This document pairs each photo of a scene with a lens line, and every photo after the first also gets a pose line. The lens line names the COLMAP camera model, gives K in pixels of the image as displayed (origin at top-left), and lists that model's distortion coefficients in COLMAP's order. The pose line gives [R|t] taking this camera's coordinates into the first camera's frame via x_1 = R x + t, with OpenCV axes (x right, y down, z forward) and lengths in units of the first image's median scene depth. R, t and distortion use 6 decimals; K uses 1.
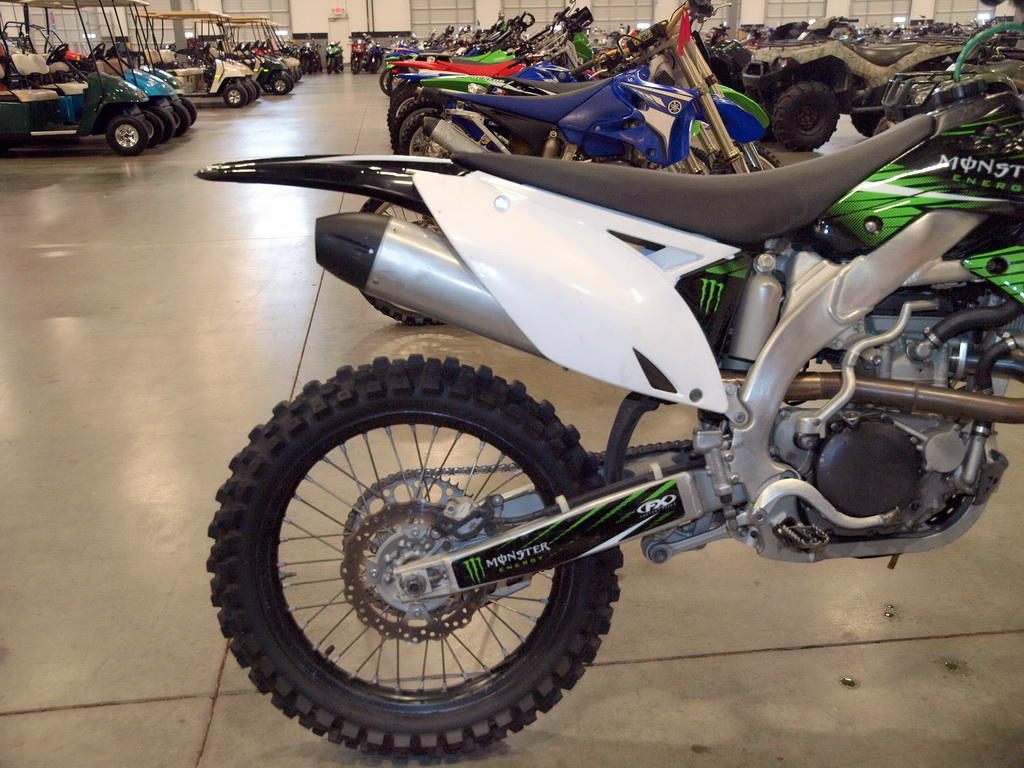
lens RADIAL K [[939.1, 0, 512.0], [0, 939.1, 384.0], [0, 0, 1]] dist [-0.013206, 0.017826]
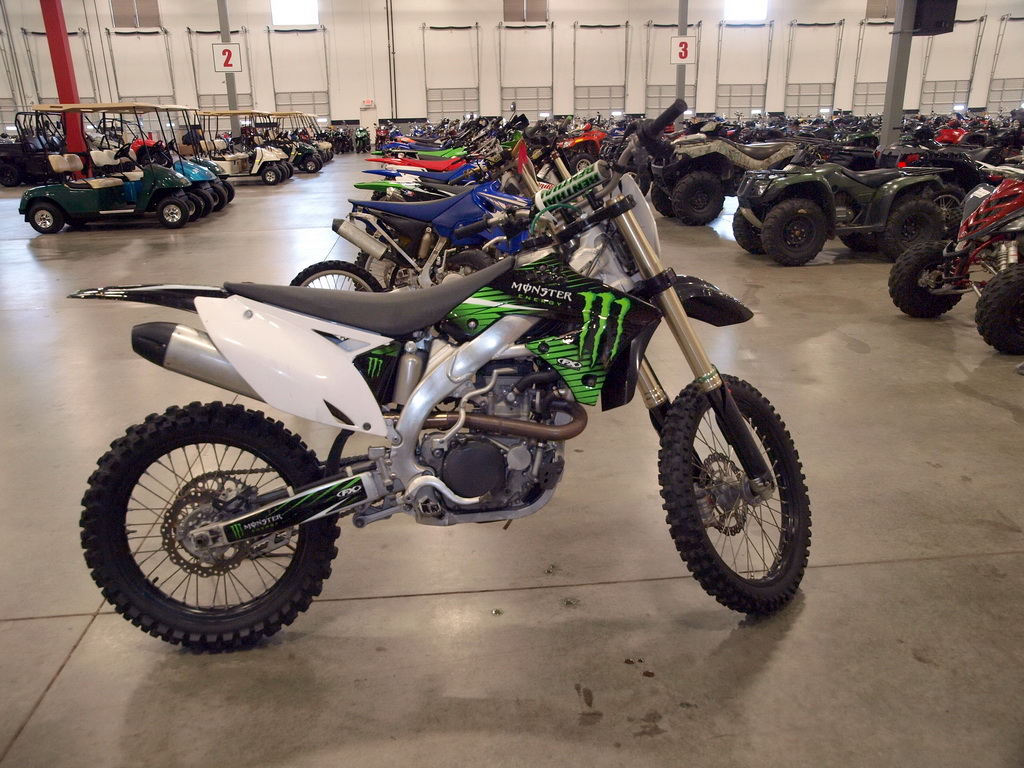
lens RADIAL K [[812.3, 0, 574.1], [0, 812.3, 389.6], [0, 0, 1]] dist [-0.049196, 0.072167]
pose [[0.999732, -0.006605, 0.022185, 0.514350], [0.006991, 0.999825, -0.017372, -0.024381], [-0.022066, 0.017523, 0.999603, -0.441519]]
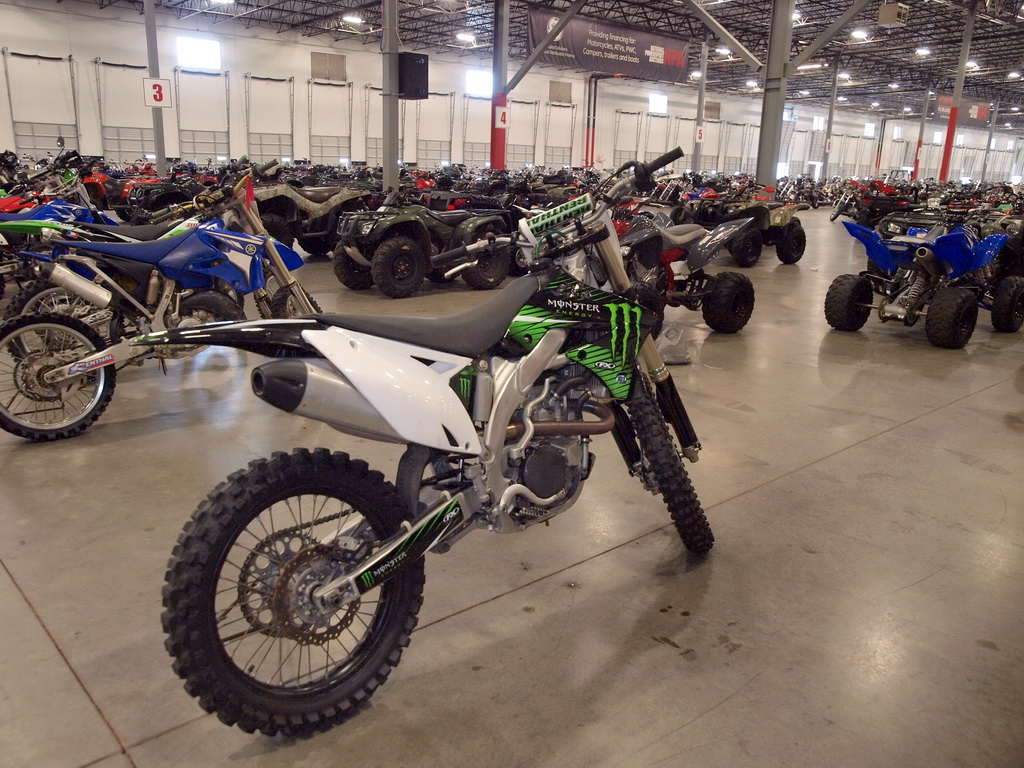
lens RADIAL K [[812.7, 0, 472.6], [0, 812.7, 394.4], [0, 0, 1]] dist [-0.046542, 0.009905]
pose [[0.802795, -0.121911, 0.583660, -0.618278], [0.161445, 0.986753, -0.015954, -0.052812], [-0.573983, 0.107037, 0.811842, -0.209087]]
